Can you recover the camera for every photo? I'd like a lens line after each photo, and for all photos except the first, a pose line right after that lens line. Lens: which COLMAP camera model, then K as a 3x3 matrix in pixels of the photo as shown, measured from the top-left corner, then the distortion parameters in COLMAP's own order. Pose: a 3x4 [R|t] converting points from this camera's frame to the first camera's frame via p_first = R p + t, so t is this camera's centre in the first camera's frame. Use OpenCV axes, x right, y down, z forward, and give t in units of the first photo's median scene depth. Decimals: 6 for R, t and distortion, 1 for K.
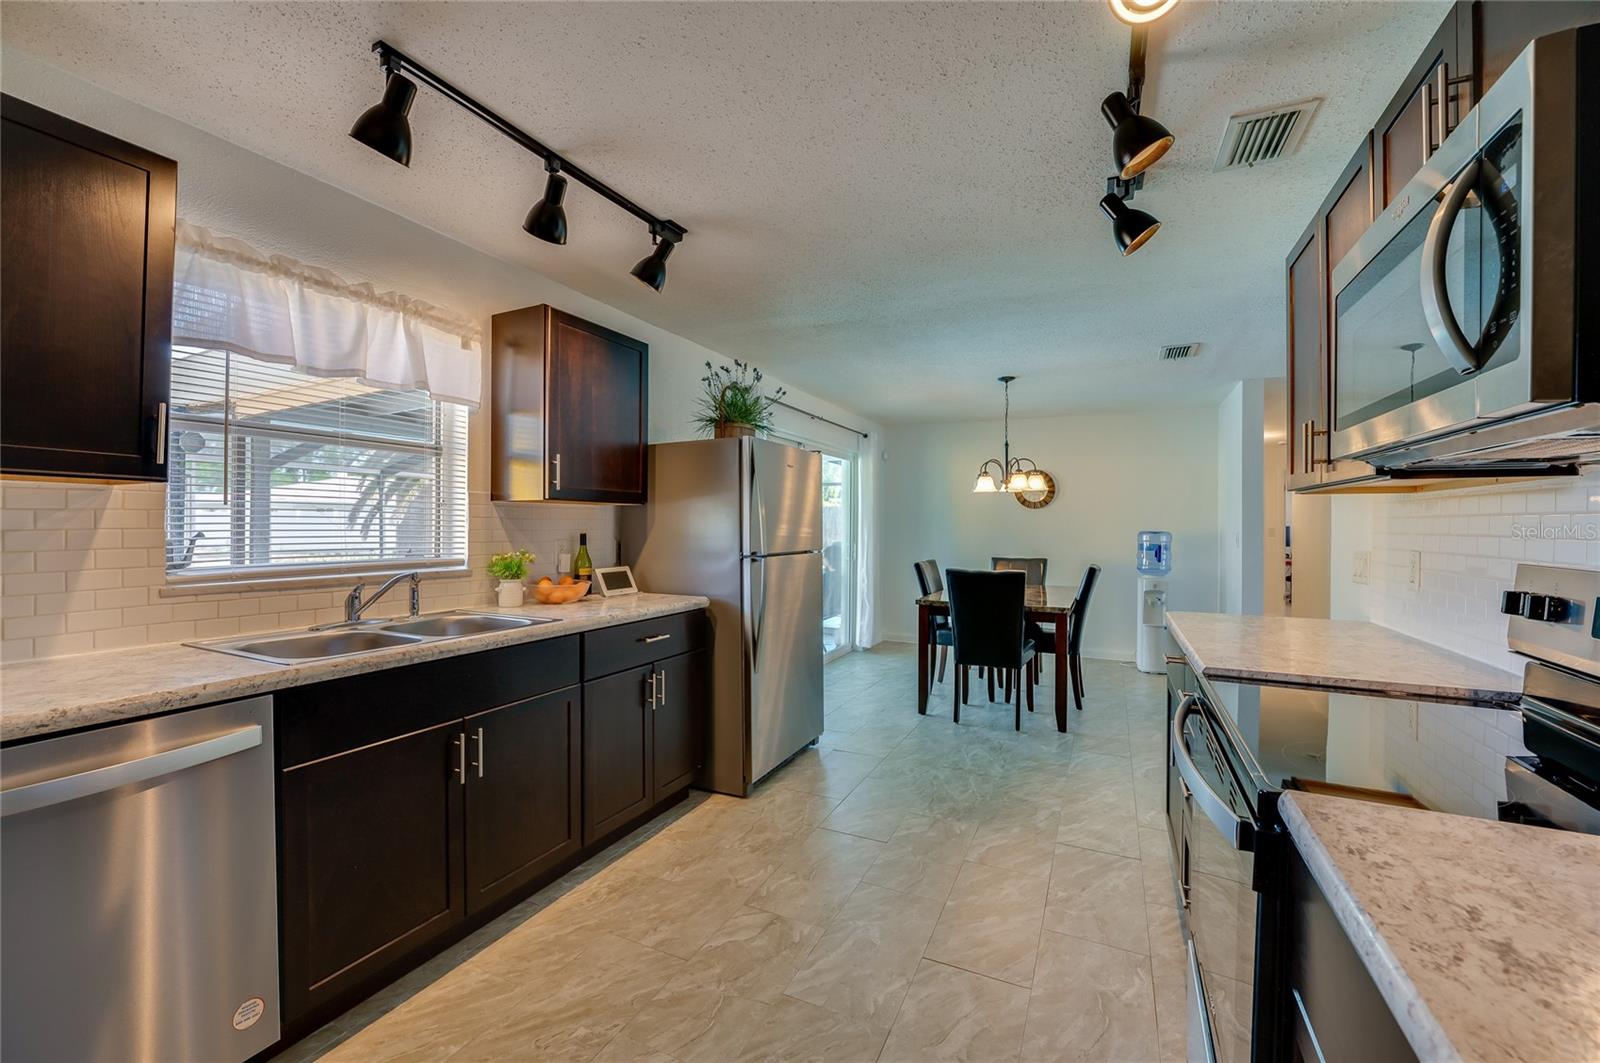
lens RADIAL K [[662.6, 0, 806.3], [0, 662.6, 525.8], [0, 0, 1]] dist [-0.012114, 0.000045]
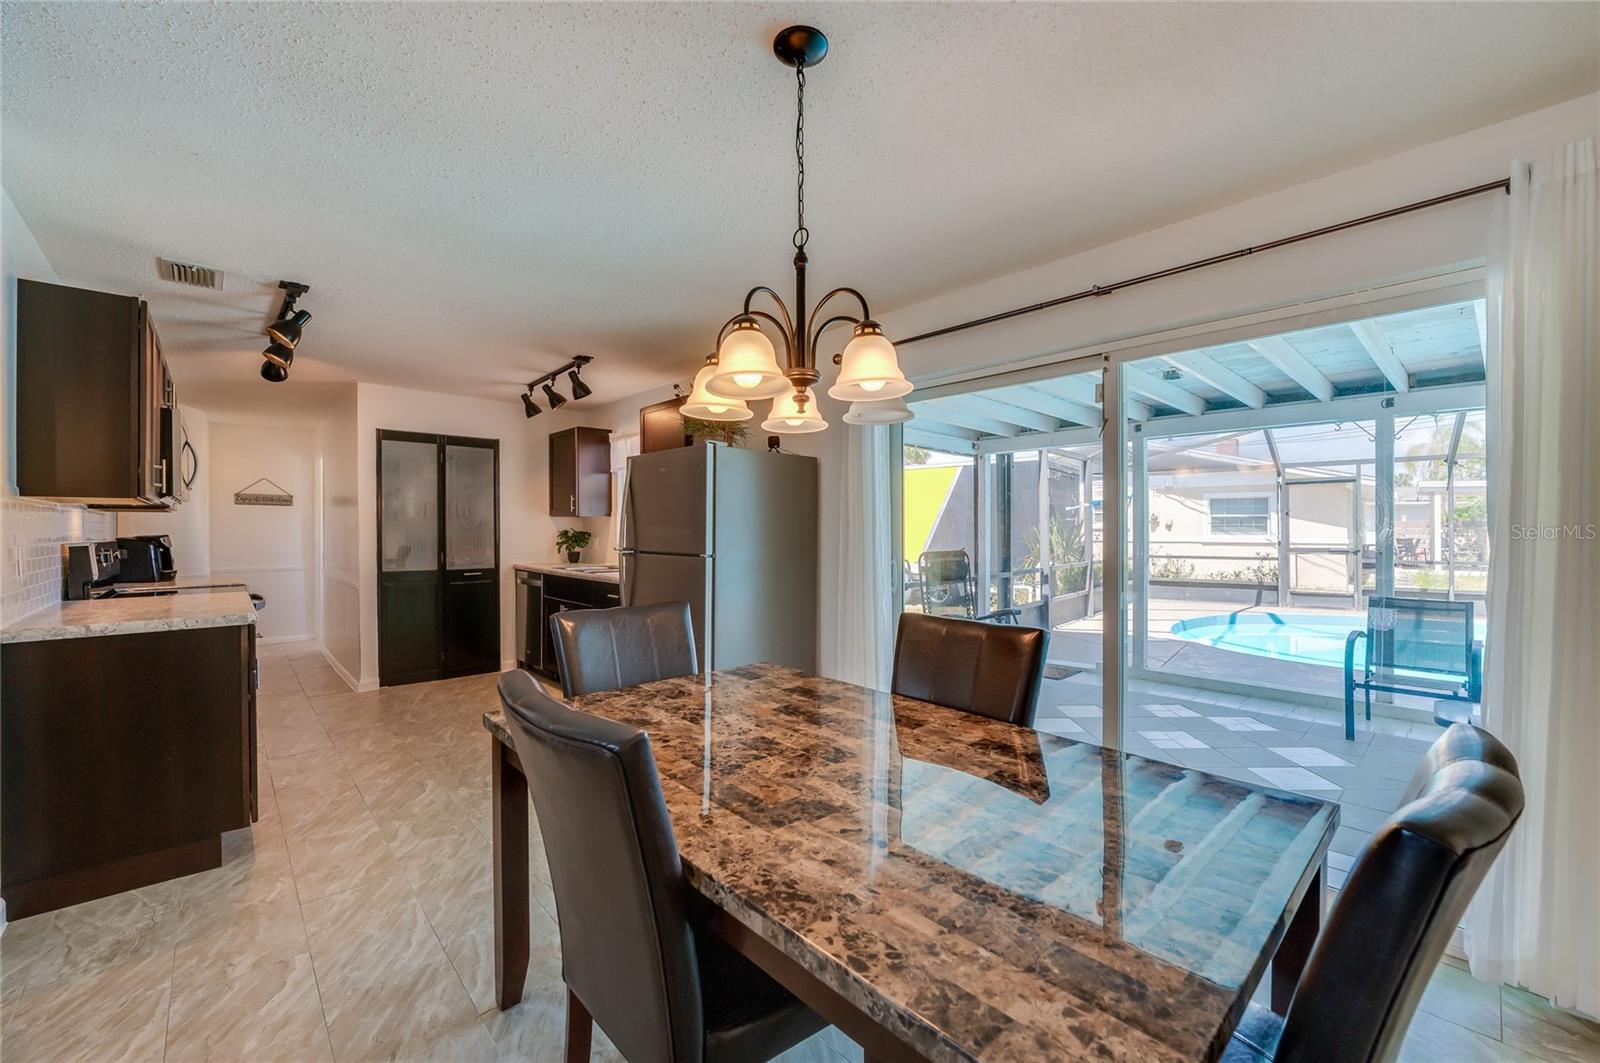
lens RADIAL K [[652.9, 0, 800.0], [0, 652.9, 531.5], [0, 0, 1]] dist [-0.018663, 0.000085]
pose [[-0.398009, 0.000459, -0.917381, 1.396647], [0.000332, 1.000000, 0.000357, 0.013894], [0.917382, -0.000162, -0.398009, 2.691287]]
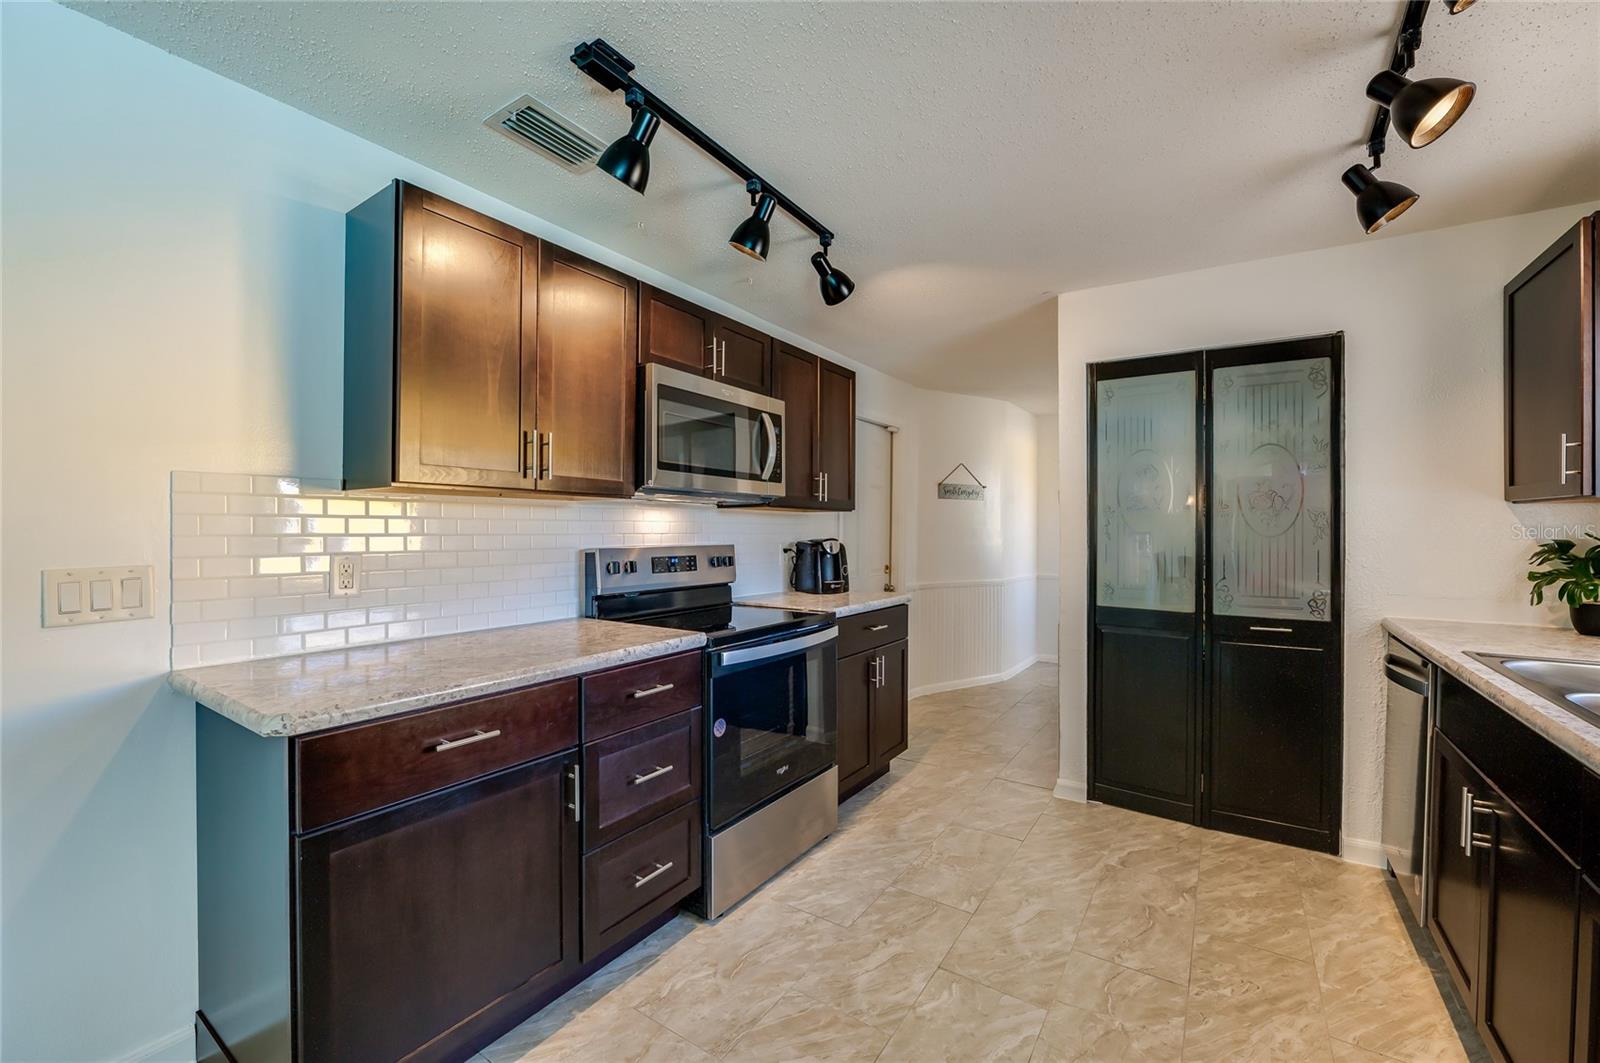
lens RADIAL K [[634.6, 0, 805.8], [0, 634.6, 530.7], [0, 0, 1]] dist [-0.012677, 0.000131]
pose [[-0.986016, -0.008532, 0.166435, 0.147751], [-0.008083, 0.999962, 0.003376, -0.000696], [-0.166457, 0.001983, -0.986047, 1.734026]]
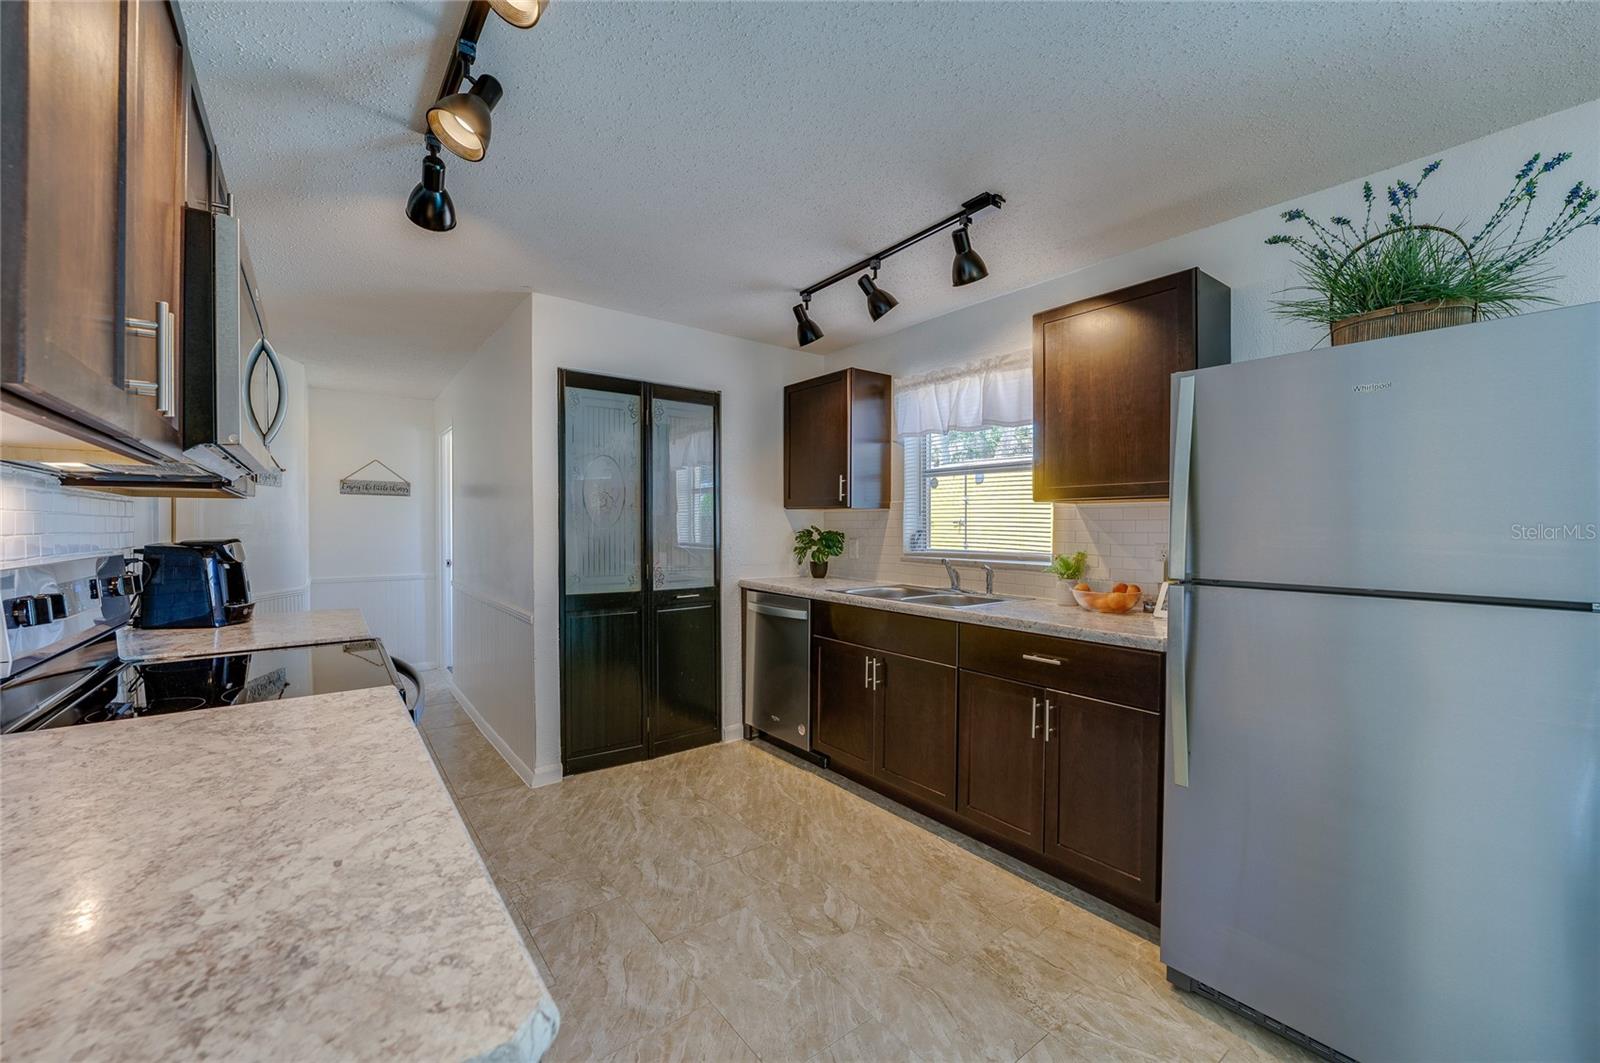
lens RADIAL K [[641.1, 0, 792.5], [0, 641.1, 533.8], [0, 0, 1]] dist [-0.015281, 0.000032]
pose [[-0.481773, 0.007761, -0.876262, 0.841074], [-0.002642, 0.999943, 0.010309, 0.001635], [0.876292, 0.007282, -0.481725, 1.442915]]
